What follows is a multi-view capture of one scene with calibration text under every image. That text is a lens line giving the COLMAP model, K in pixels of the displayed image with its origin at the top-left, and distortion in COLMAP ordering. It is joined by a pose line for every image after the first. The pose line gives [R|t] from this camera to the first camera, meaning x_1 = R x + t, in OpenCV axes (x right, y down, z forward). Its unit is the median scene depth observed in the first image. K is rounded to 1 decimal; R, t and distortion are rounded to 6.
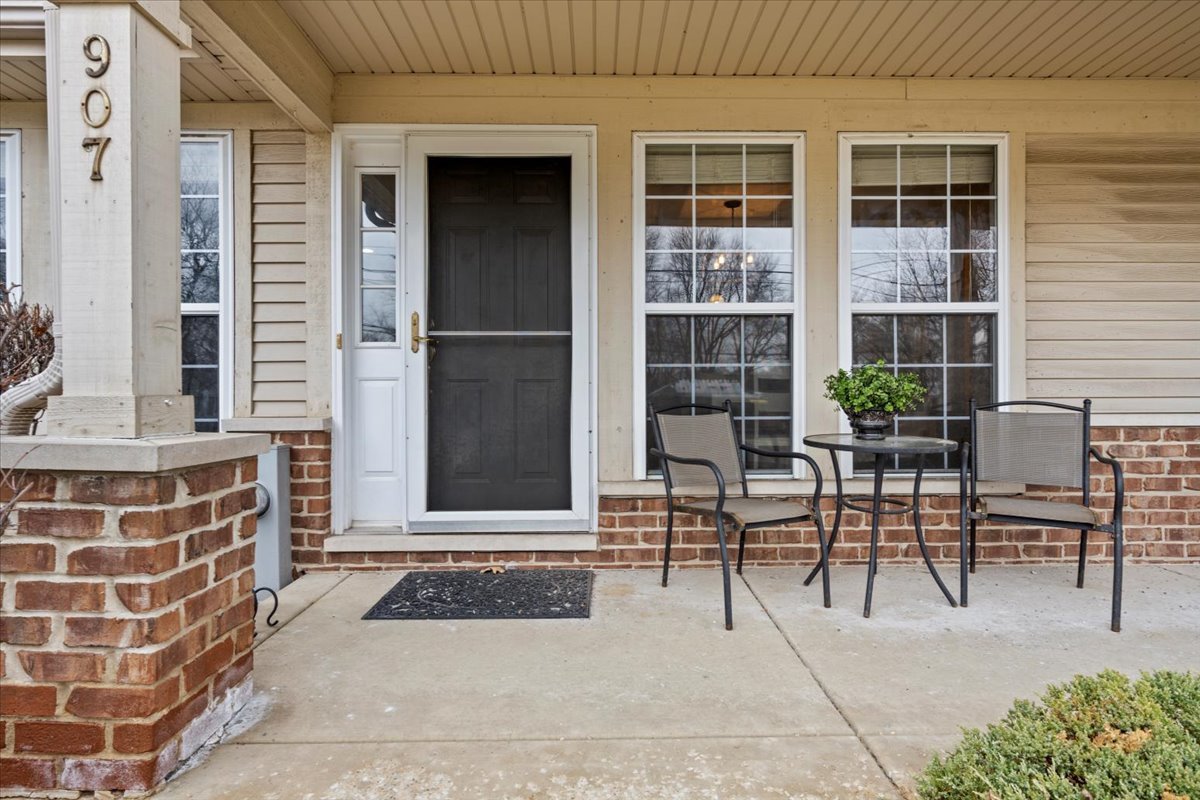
lens RADIAL K [[618.4, 0, 598.3], [0, 618.4, 401.7], [0, 0, 1]] dist [-0.004376, -0.000657]
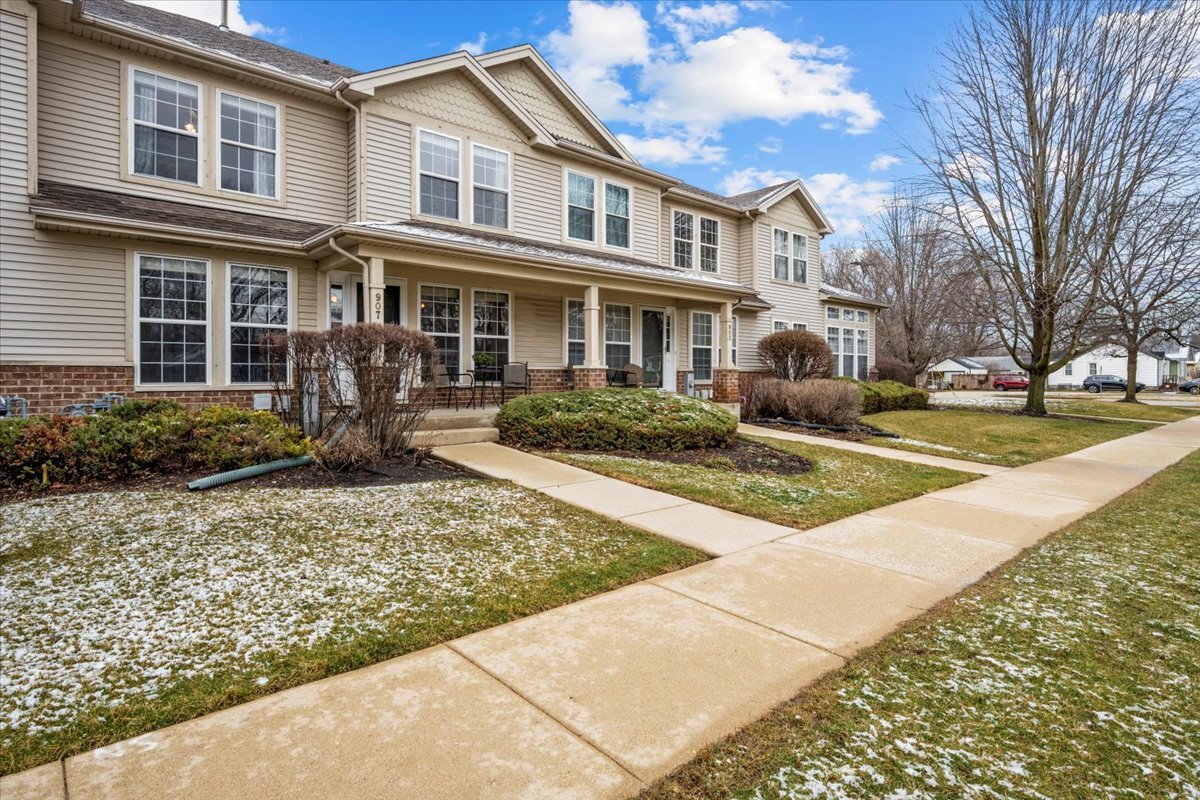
lens RADIAL K [[618.4, 0, 599.4], [0, 618.4, 391.6], [0, 0, 1]] dist [-0.004376, -0.000657]
pose [[0.757086, -0.011096, 0.653221, -1.423419], [-0.003385, 0.999776, 0.020905, 0.097485], [-0.653306, -0.018038, 0.756879, -2.258983]]
